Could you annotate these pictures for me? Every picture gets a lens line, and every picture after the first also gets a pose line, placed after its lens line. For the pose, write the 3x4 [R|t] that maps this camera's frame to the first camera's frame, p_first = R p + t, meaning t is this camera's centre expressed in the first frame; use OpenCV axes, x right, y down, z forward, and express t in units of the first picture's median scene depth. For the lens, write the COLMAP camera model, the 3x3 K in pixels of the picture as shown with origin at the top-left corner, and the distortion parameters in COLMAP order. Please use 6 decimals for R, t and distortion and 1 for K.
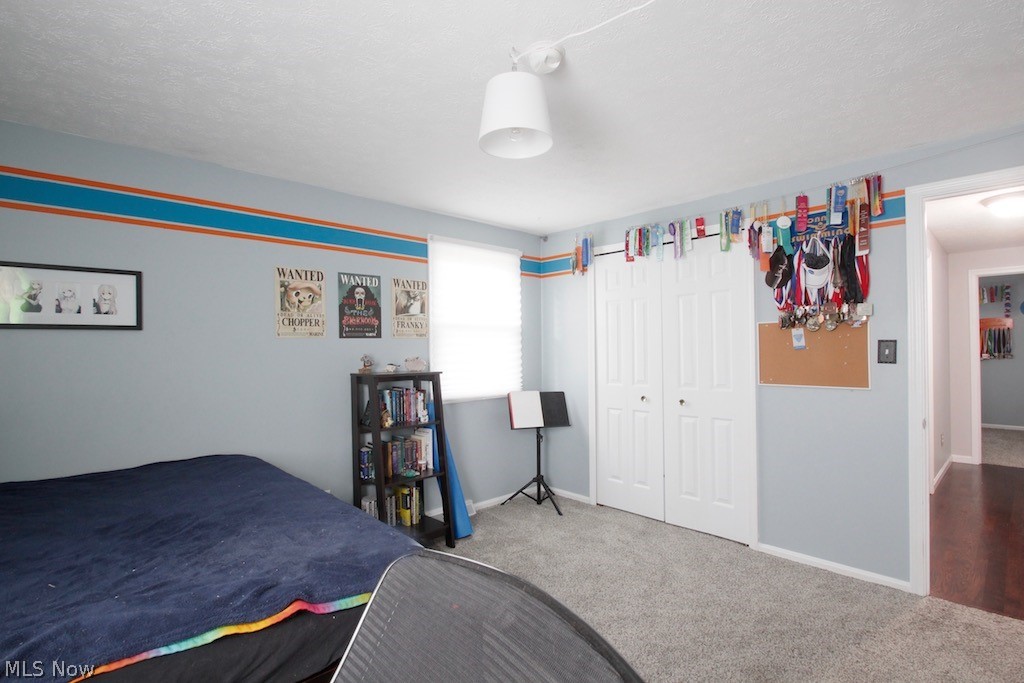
lens RADIAL K [[475.7, 0, 512.0], [0, 475.7, 341.5], [0, 0, 1]] dist [-0.000310, 0.000107]
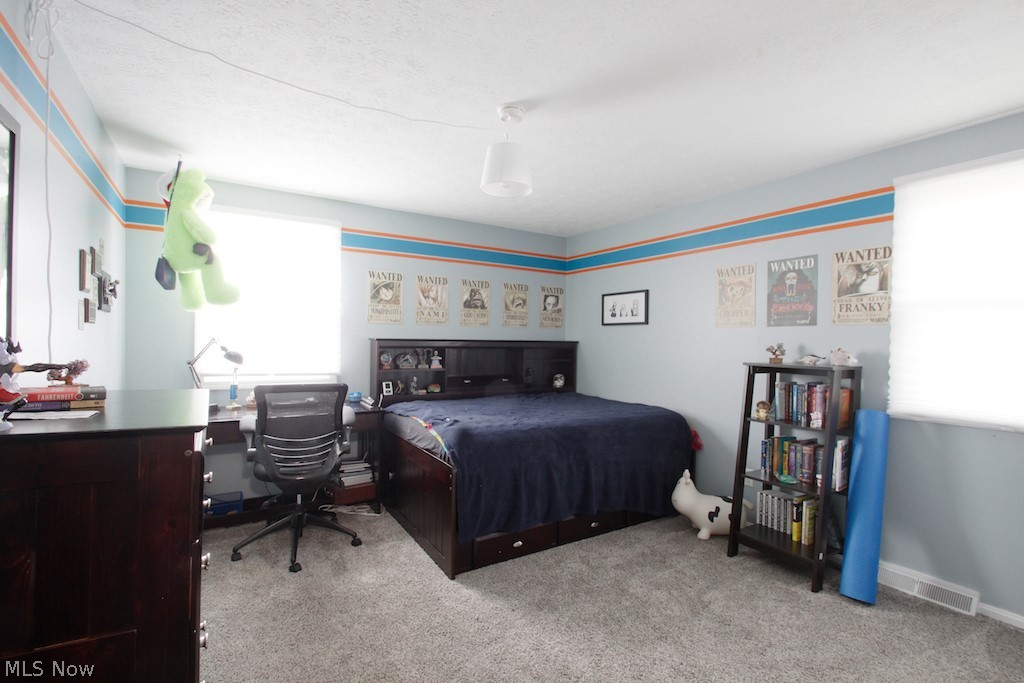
lens RADIAL K [[475.7, 0, 512.0], [0, 475.7, 341.5], [0, 0, 1]] dist [-0.000310, 0.000107]
pose [[-0.192505, 0.020019, -0.981092, 0.701306], [0.011376, 0.999770, 0.018168, 0.000107], [0.981230, -0.007663, -0.192688, 0.626691]]
